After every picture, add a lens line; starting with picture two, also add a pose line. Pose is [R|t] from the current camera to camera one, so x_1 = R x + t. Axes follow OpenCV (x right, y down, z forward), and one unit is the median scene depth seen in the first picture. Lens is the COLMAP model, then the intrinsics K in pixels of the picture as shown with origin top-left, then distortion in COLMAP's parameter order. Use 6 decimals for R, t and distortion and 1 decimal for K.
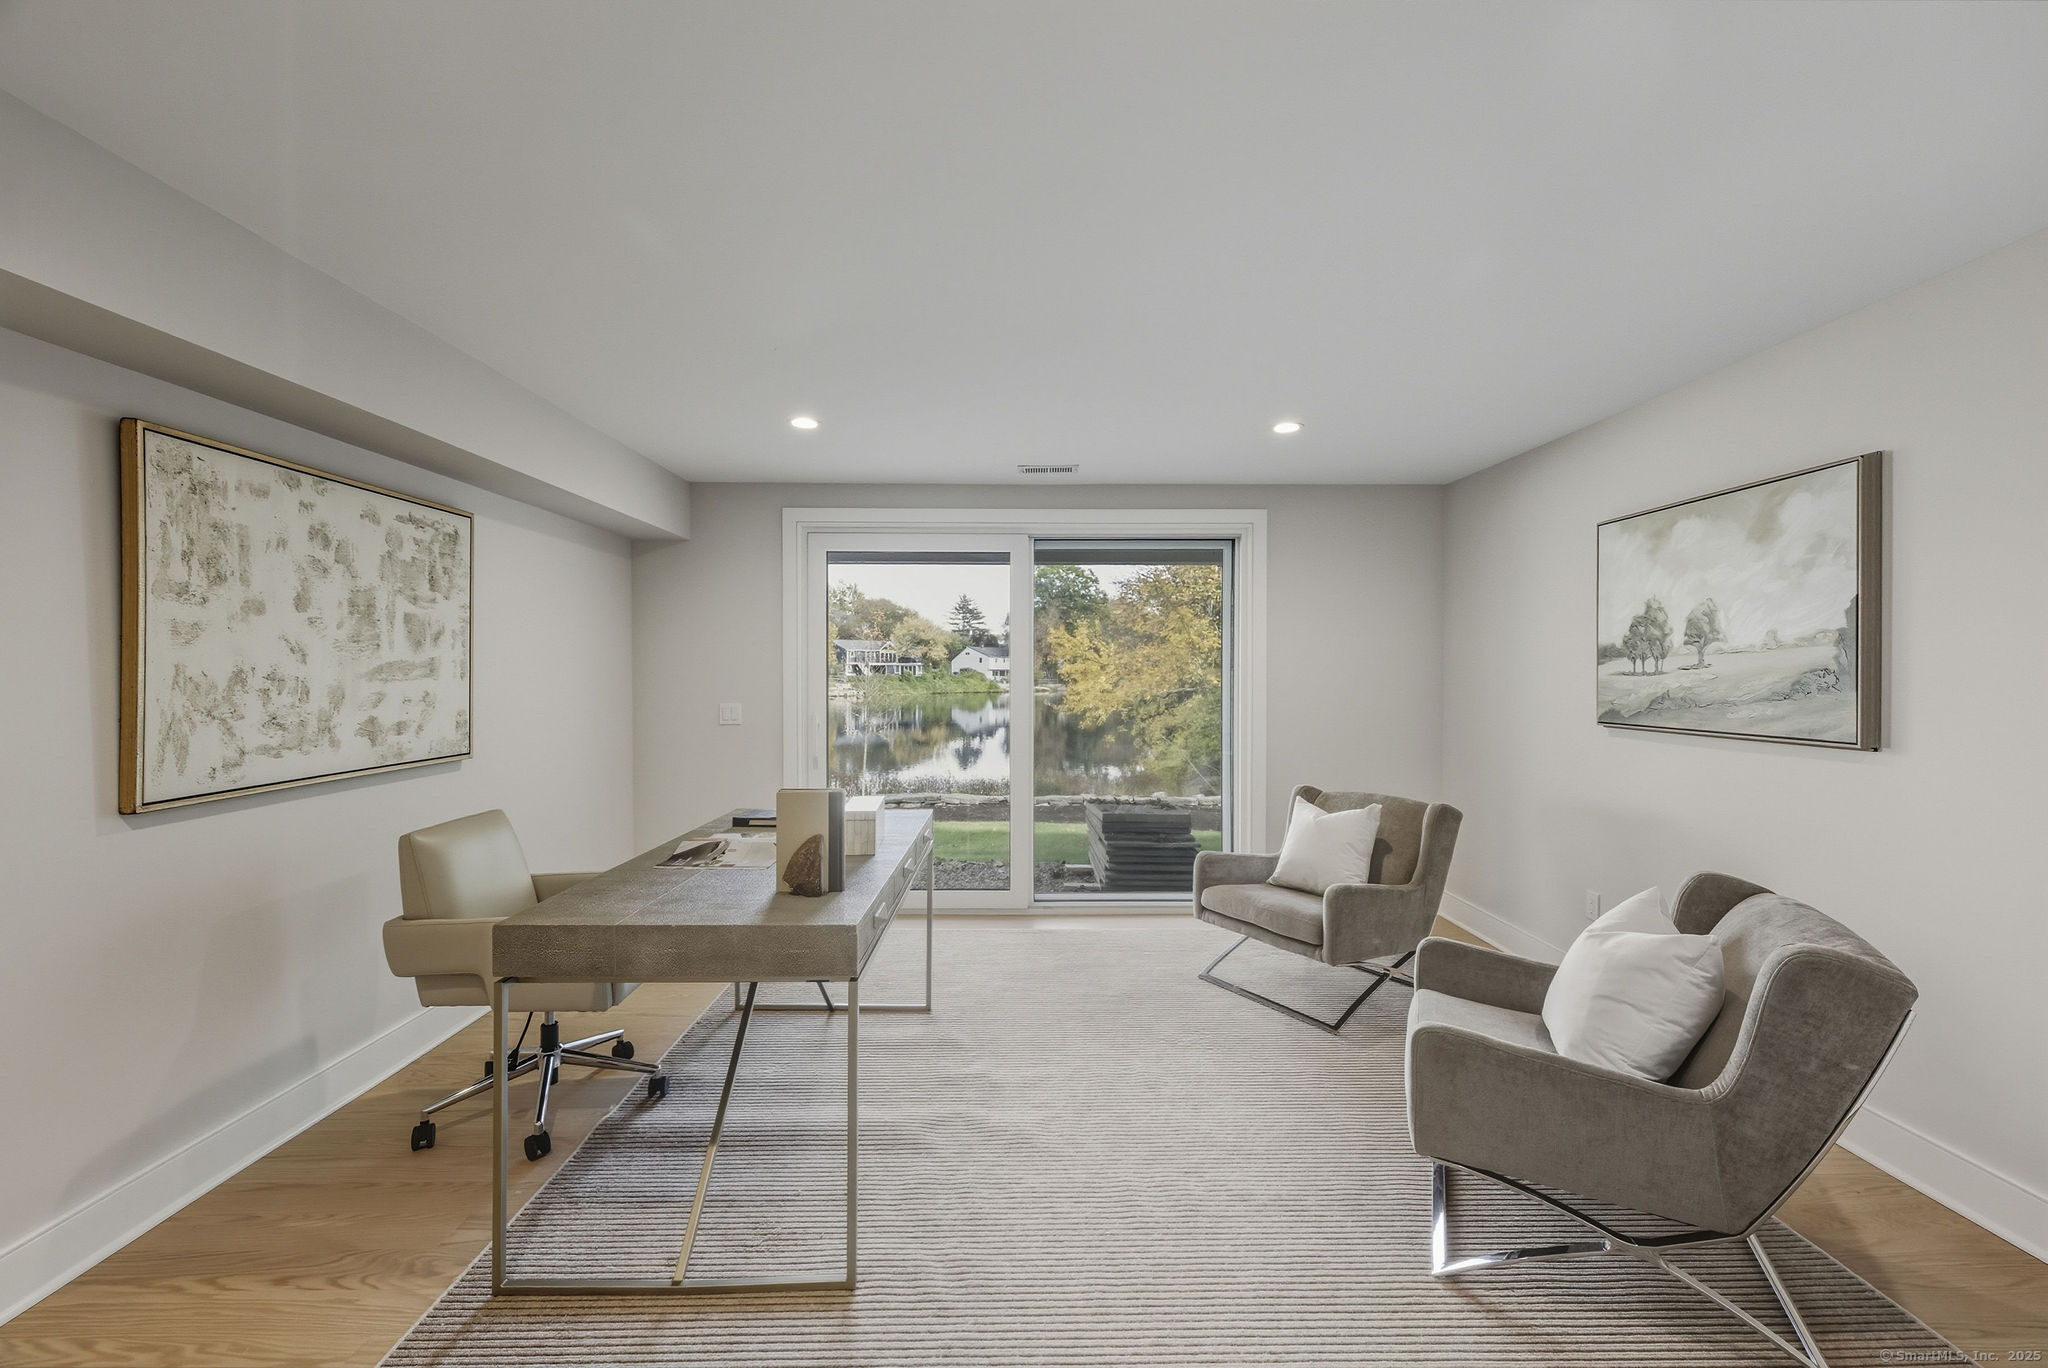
lens RADIAL K [[848.7, 0, 1027.4], [0, 848.7, 677.6], [0, 0, 1]] dist [0.004095, -0.000938]
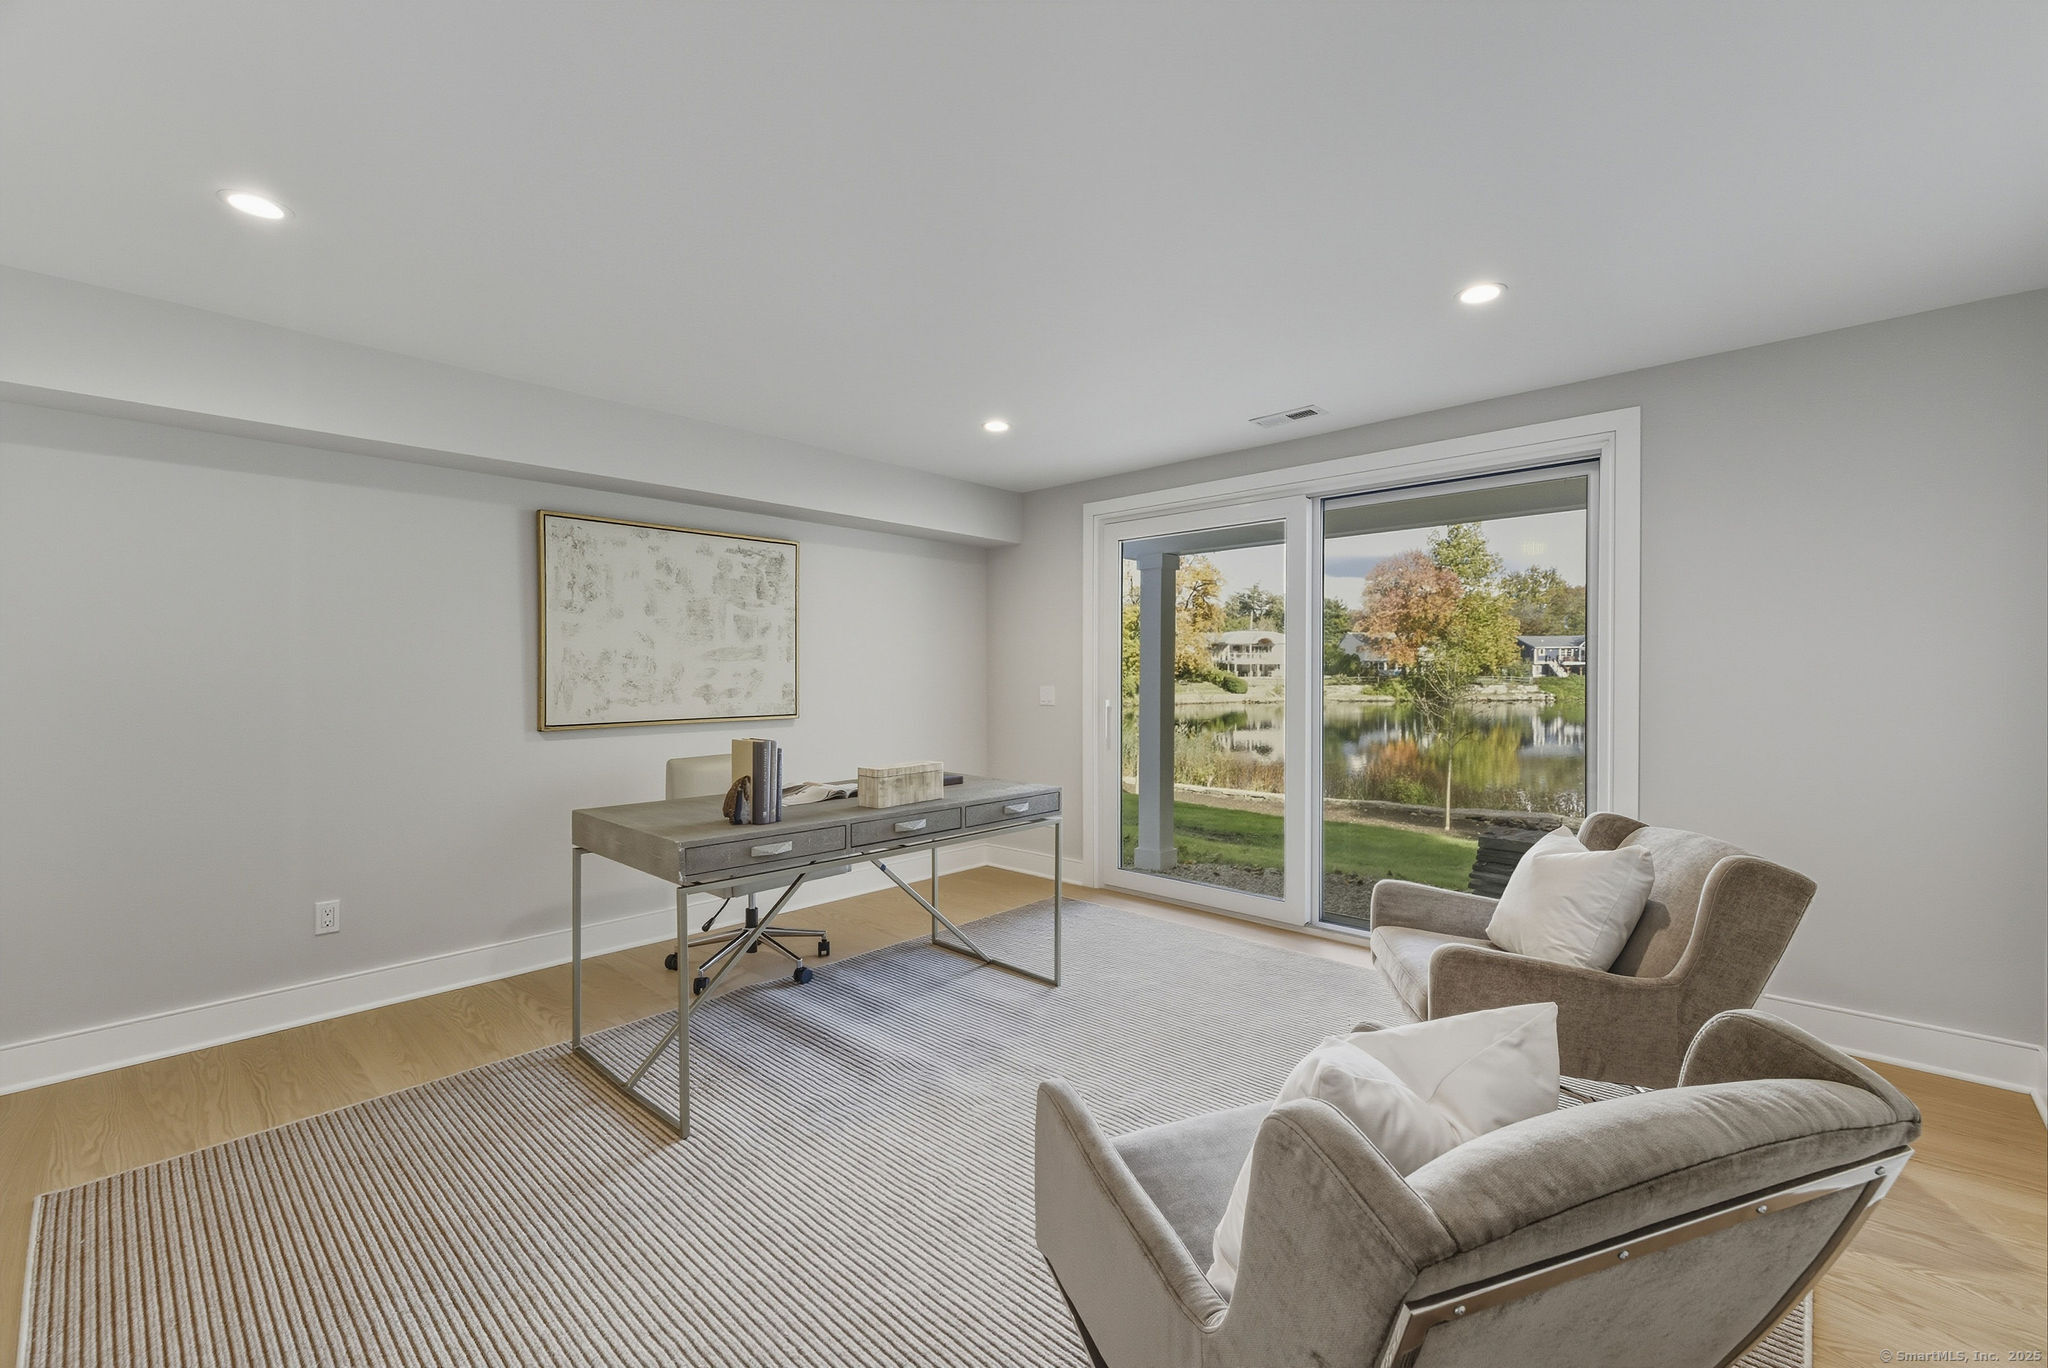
lens RADIAL K [[856.1, 0, 1026.4], [0, 856.1, 676.1], [0, 0, 1]] dist [0.007882, -0.000473]
pose [[0.722948, 0.000889, -0.690902, 0.660386], [-0.003495, 0.999991, -0.002369, 0.031925], [0.690894, 0.004127, 0.722944, 0.284151]]
